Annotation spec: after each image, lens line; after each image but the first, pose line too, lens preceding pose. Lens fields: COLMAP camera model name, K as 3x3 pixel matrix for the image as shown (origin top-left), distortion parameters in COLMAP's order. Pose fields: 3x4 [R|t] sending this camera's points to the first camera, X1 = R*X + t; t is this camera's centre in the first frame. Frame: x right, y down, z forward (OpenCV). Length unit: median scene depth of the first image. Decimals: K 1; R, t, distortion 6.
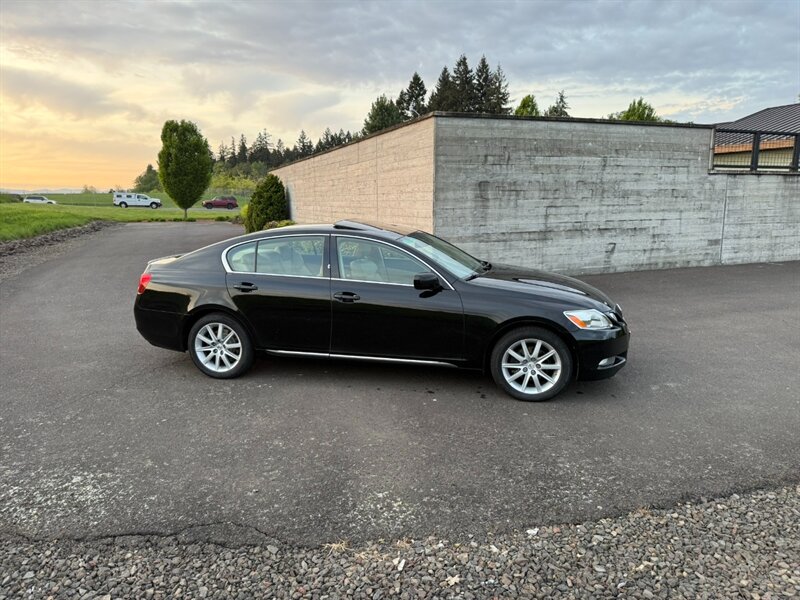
lens RADIAL K [[567.0, 0, 396.7], [0, 567.0, 299.1], [0, 0, 1]] dist [0.024841, -0.035943]
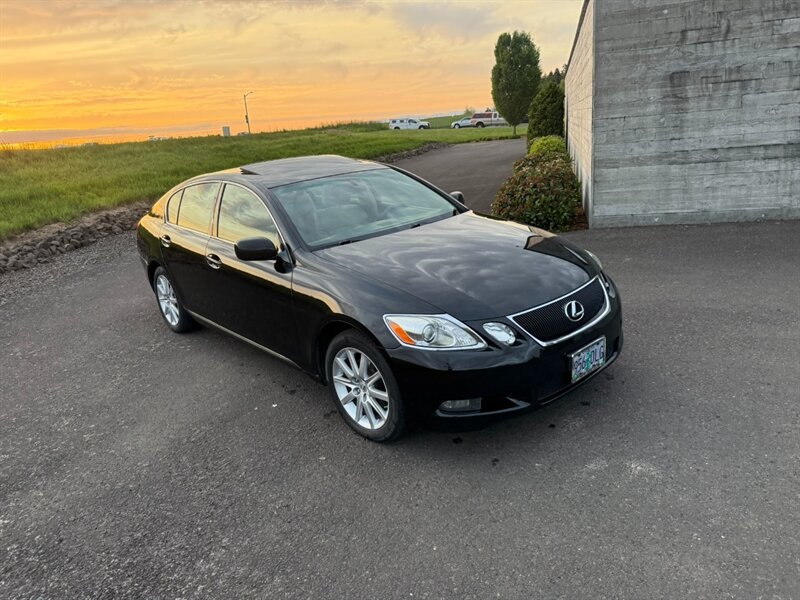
lens RADIAL K [[567.0, 0, 399.7], [0, 567.0, 298.0], [0, 0, 1]] dist [0.024841, -0.035943]
pose [[0.811849, 0.106325, -0.574105, 0.282239], [-0.020836, 0.987929, 0.153502, -0.037692], [0.583495, -0.112658, 0.804264, 0.224879]]
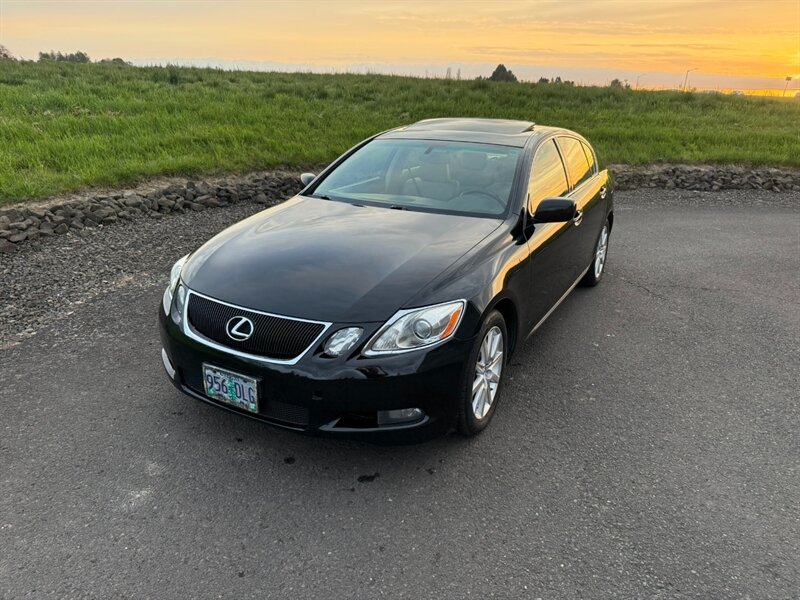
lens RADIAL K [[567.0, 0, 404.0], [0, 567.0, 303.6], [0, 0, 1]] dist [0.024841, -0.035943]
pose [[-0.275304, 0.328018, -0.903666, 0.380008], [-0.201434, 0.899442, 0.387852, -0.102708], [0.940017, 0.288806, -0.181546, 0.598356]]
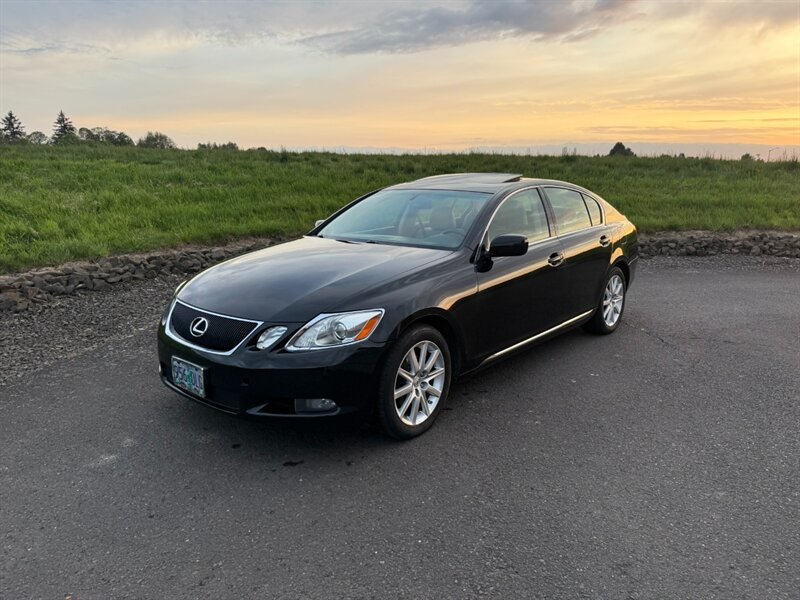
lens RADIAL K [[567.0, 0, 403.7], [0, 567.0, 298.1], [0, 0, 1]] dist [0.024841, -0.035943]
pose [[-0.458587, 0.191117, -0.867855, 0.388534], [-0.170432, 0.939555, 0.296965, -0.105035], [0.872153, 0.284095, -0.398295, 0.693220]]
